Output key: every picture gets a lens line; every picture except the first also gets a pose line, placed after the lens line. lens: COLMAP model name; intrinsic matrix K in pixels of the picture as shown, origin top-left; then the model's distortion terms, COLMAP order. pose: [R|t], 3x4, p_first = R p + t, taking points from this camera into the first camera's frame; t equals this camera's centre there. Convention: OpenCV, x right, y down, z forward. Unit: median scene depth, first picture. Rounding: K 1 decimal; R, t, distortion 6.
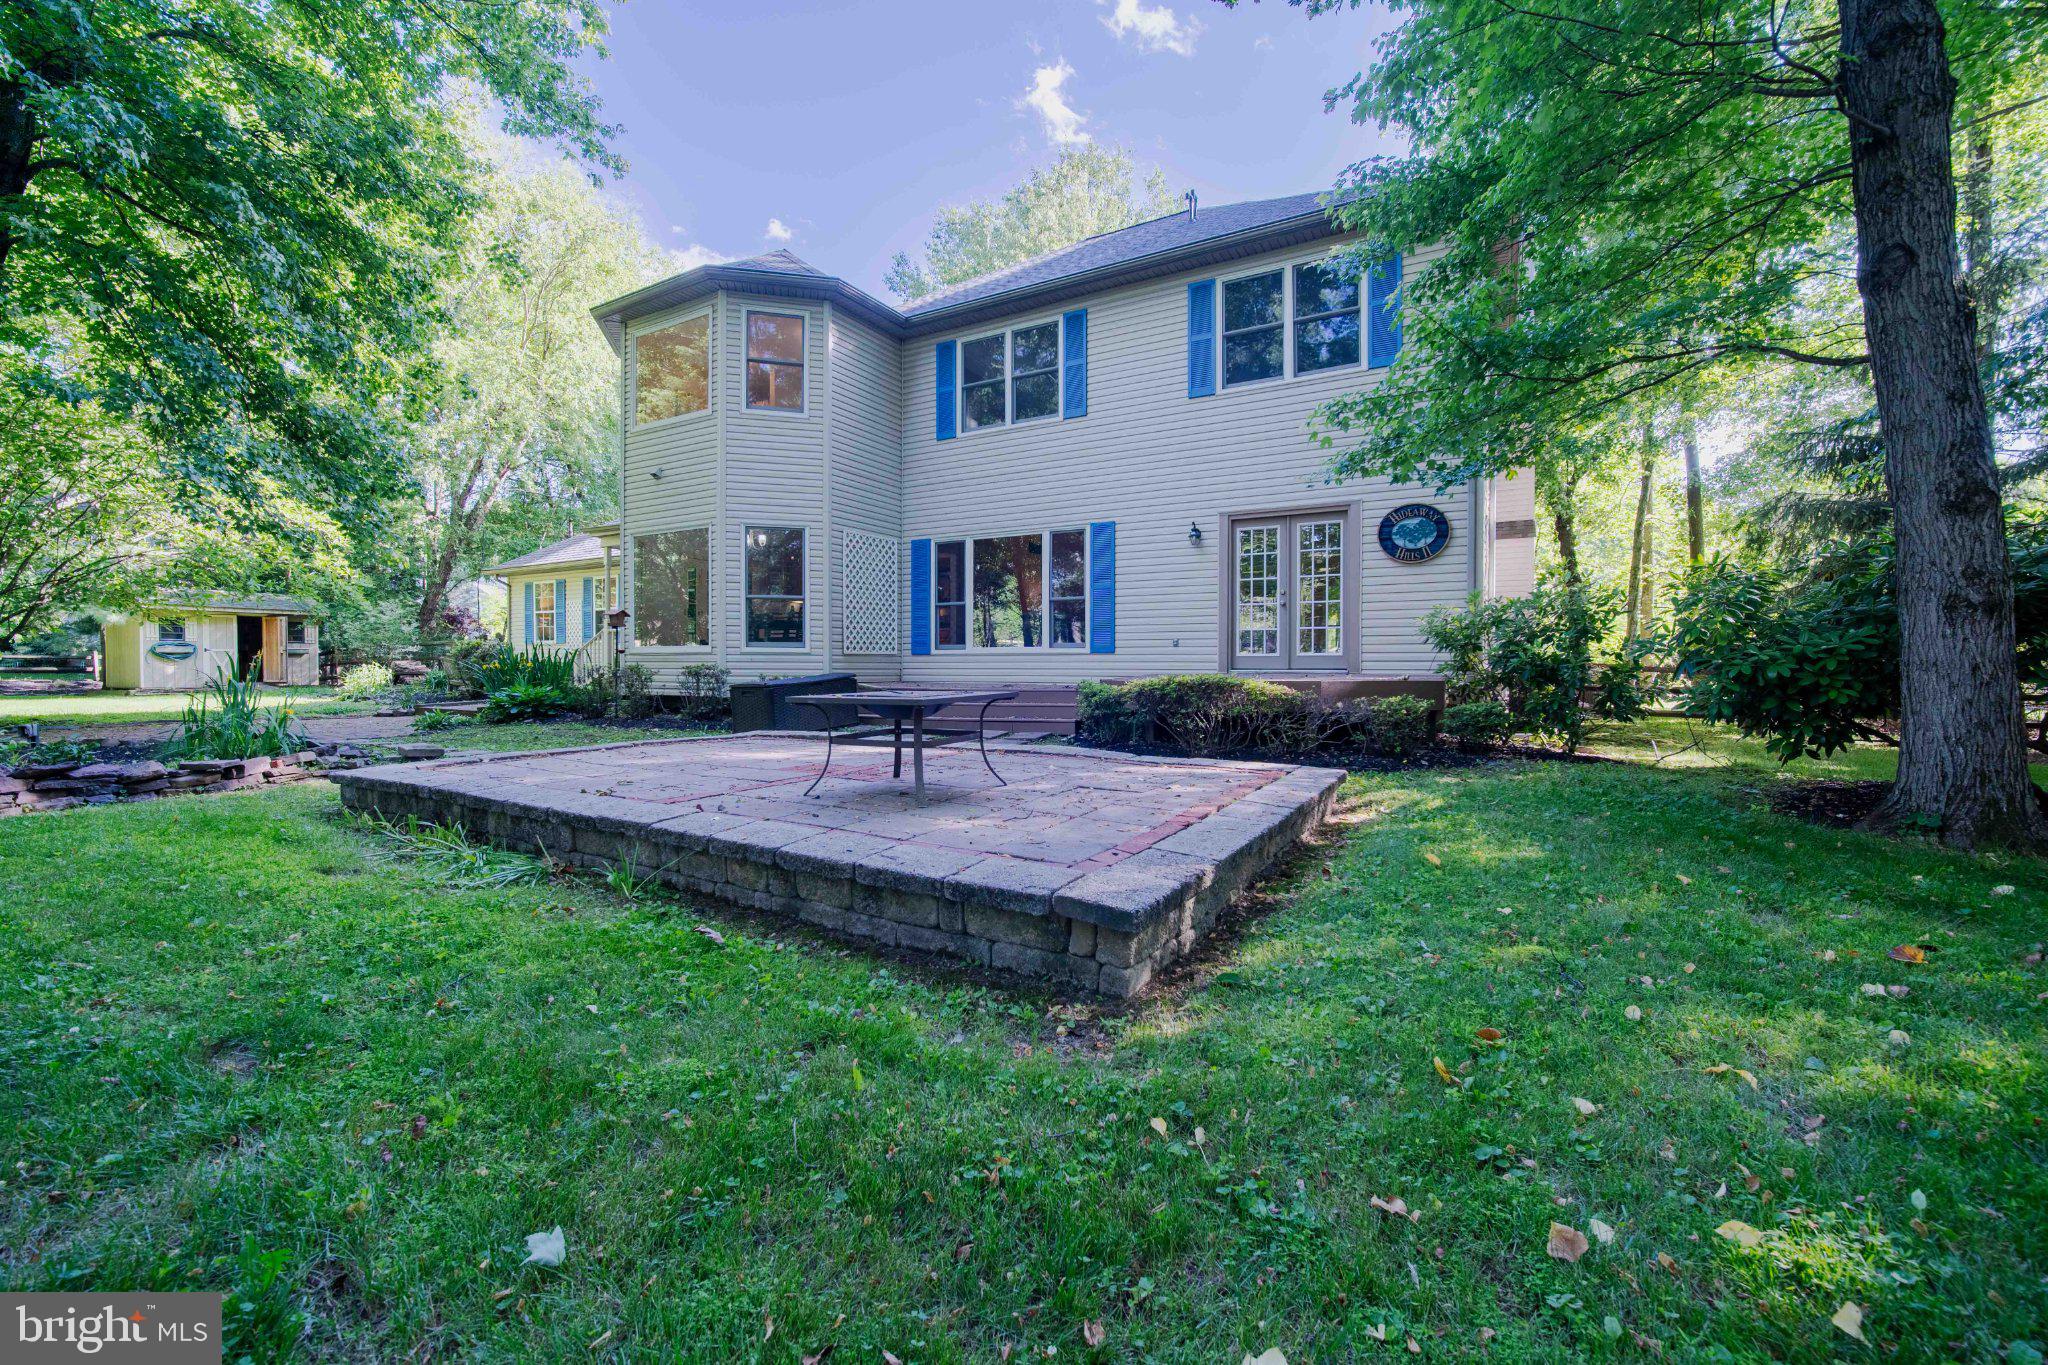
lens RADIAL K [[826.7, 0, 1031.4], [0, 826.7, 677.9], [0, 0, 1]] dist [-0.016791, 0.000027]
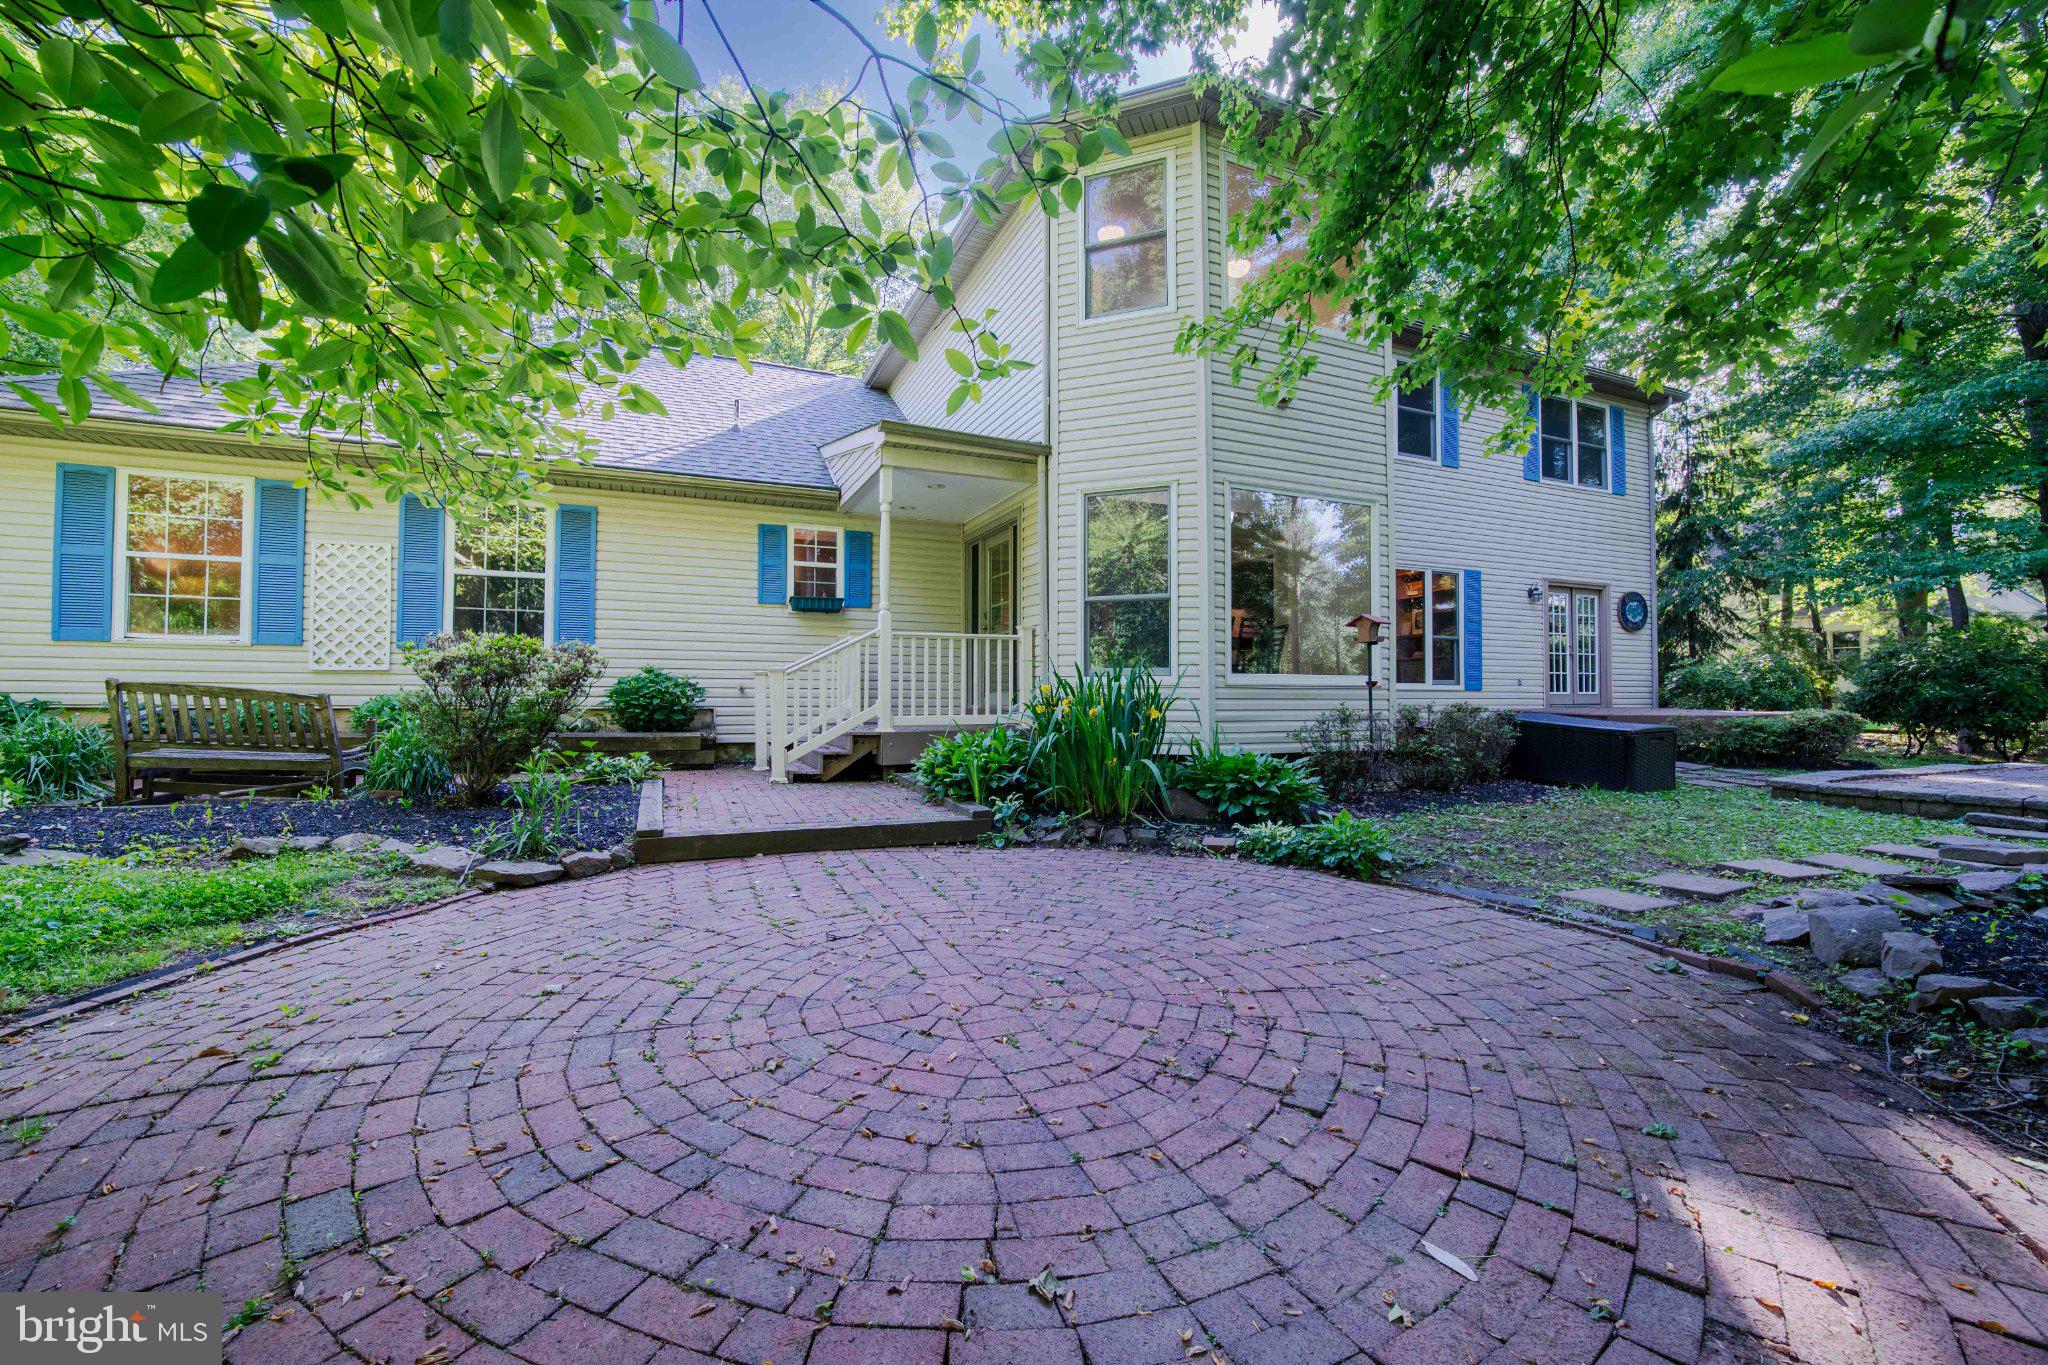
lens RADIAL K [[826.7, 0, 1031.4], [0, 826.7, 677.9], [0, 0, 1]] dist [-0.016791, 0.000027]
pose [[0.602375, -0.002683, 0.798208, -1.200668], [0.000009, 0.999994, 0.003355, -0.049184], [-0.798213, -0.002014, 0.602372, 0.828837]]
